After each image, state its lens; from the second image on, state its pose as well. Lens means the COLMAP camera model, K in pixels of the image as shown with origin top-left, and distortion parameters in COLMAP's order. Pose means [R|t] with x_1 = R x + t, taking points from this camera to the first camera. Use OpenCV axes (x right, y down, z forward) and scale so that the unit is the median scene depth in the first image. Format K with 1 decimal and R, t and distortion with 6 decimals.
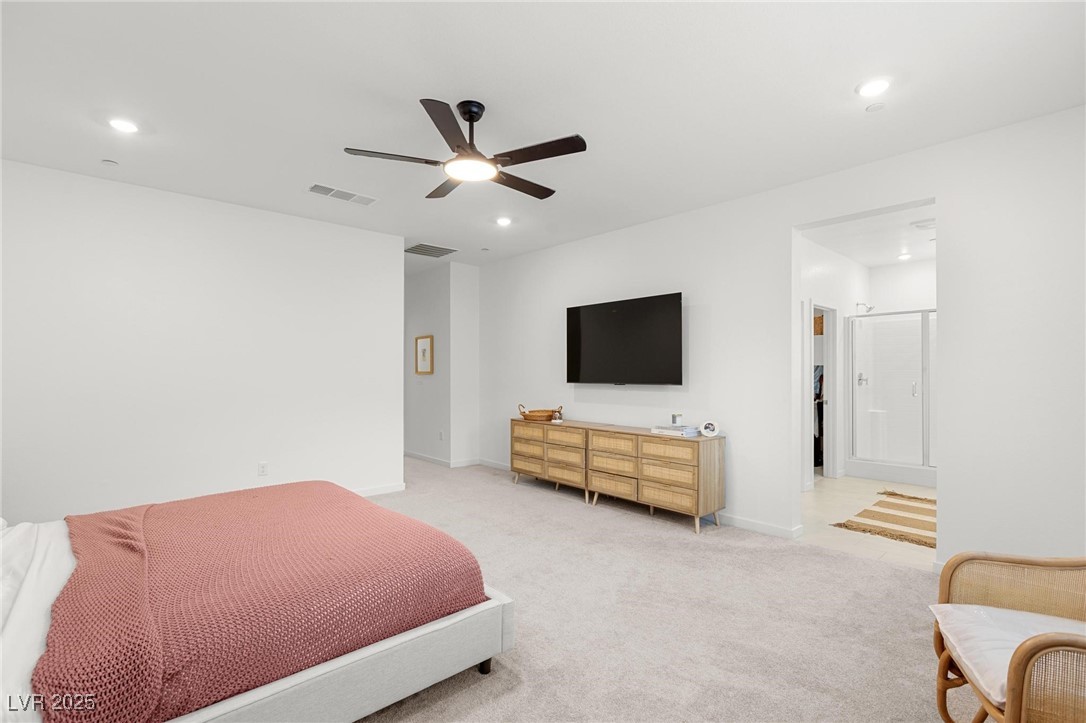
lens RADIAL K [[497.8, 0, 544.2], [0, 497.8, 369.7], [0, 0, 1]] dist [0.012233, -0.004277]
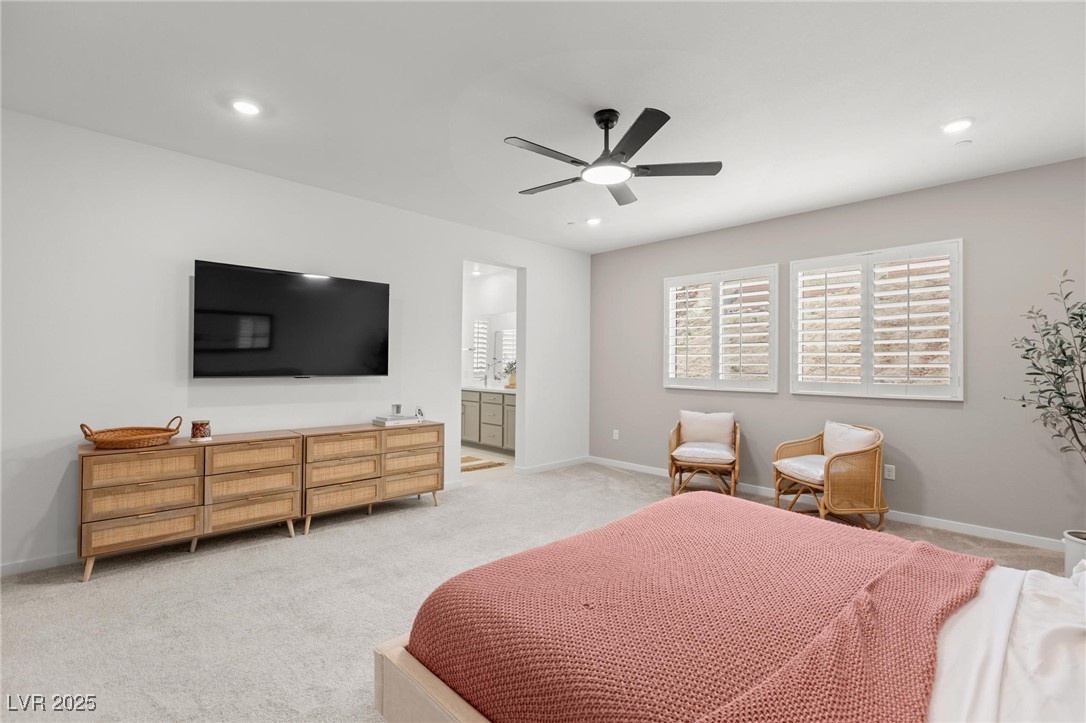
lens RADIAL K [[497.8, 0, 515.6], [0, 497.8, 362.9], [0, 0, 1]] dist [0.012233, -0.004277]
pose [[-0.000276, 0.004317, 0.999991, -0.687344], [-0.013882, 0.999894, -0.004321, 0.005343], [-0.999904, -0.013883, -0.000216, 0.692018]]
